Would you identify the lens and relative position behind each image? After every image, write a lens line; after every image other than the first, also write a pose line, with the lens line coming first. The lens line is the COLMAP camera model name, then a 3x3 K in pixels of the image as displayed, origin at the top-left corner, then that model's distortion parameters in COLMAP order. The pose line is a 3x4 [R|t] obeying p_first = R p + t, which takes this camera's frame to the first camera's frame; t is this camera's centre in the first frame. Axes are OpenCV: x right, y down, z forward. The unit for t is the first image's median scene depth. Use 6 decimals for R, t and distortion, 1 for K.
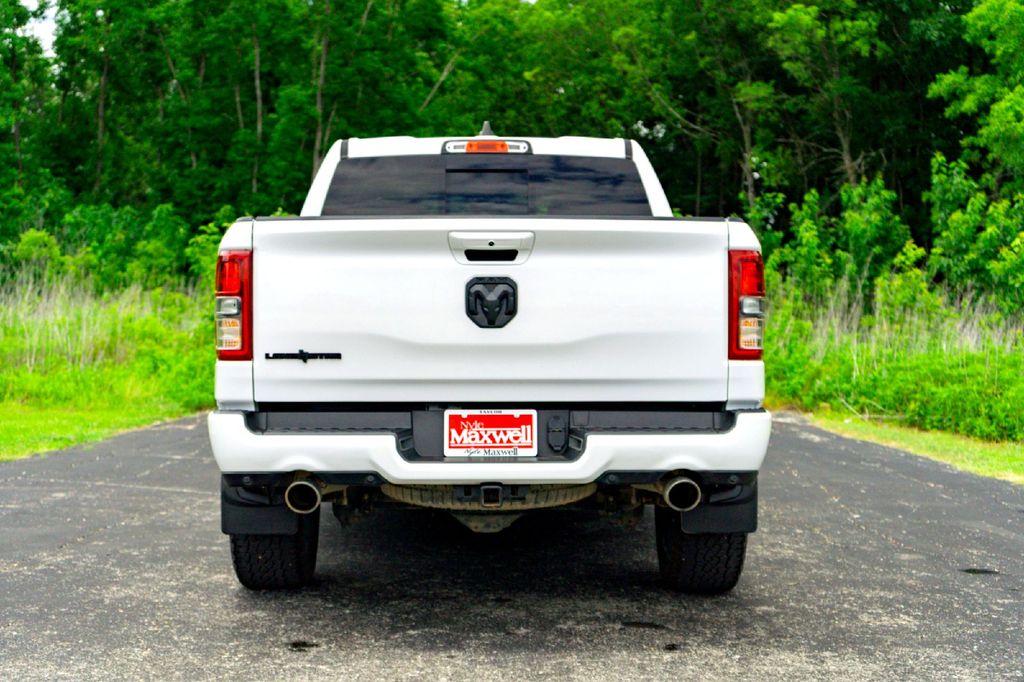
lens RADIAL K [[1579.8, 0, 588.6], [0, 1579.8, 342.1], [0, 0, 1]] dist [-0.024053, -0.027961]
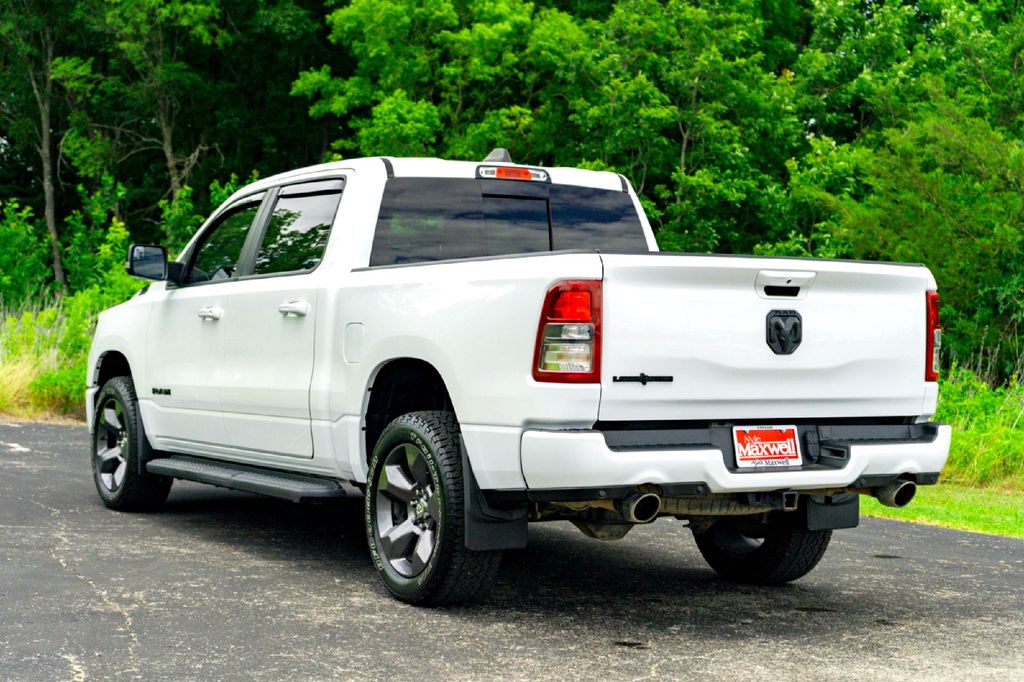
lens RADIAL K [[1724.6, 0, 612.7], [0, 1724.6, 342.6], [0, 0, 1]] dist [-0.041136, 0.116963]
pose [[0.869670, 0.010365, 0.493525, -0.773422], [-0.009337, 0.999946, -0.004547, -0.010520], [-0.493546, -0.000654, 0.869719, -0.029340]]
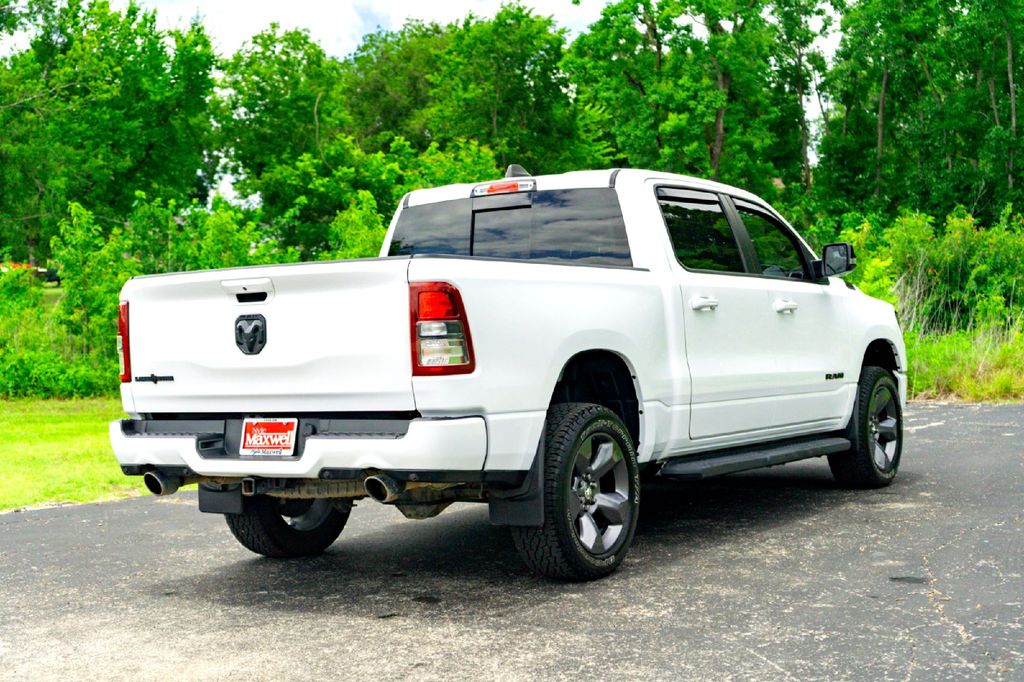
lens RADIAL K [[1724.6, 0, 612.7], [0, 1724.6, 342.6], [0, 0, 1]] dist [-0.041136, 0.116963]
pose [[0.812529, -0.028115, -0.582242, 0.965603], [0.028438, 0.999559, -0.008581, 0.001731], [0.582226, -0.009586, 0.812970, 0.039119]]
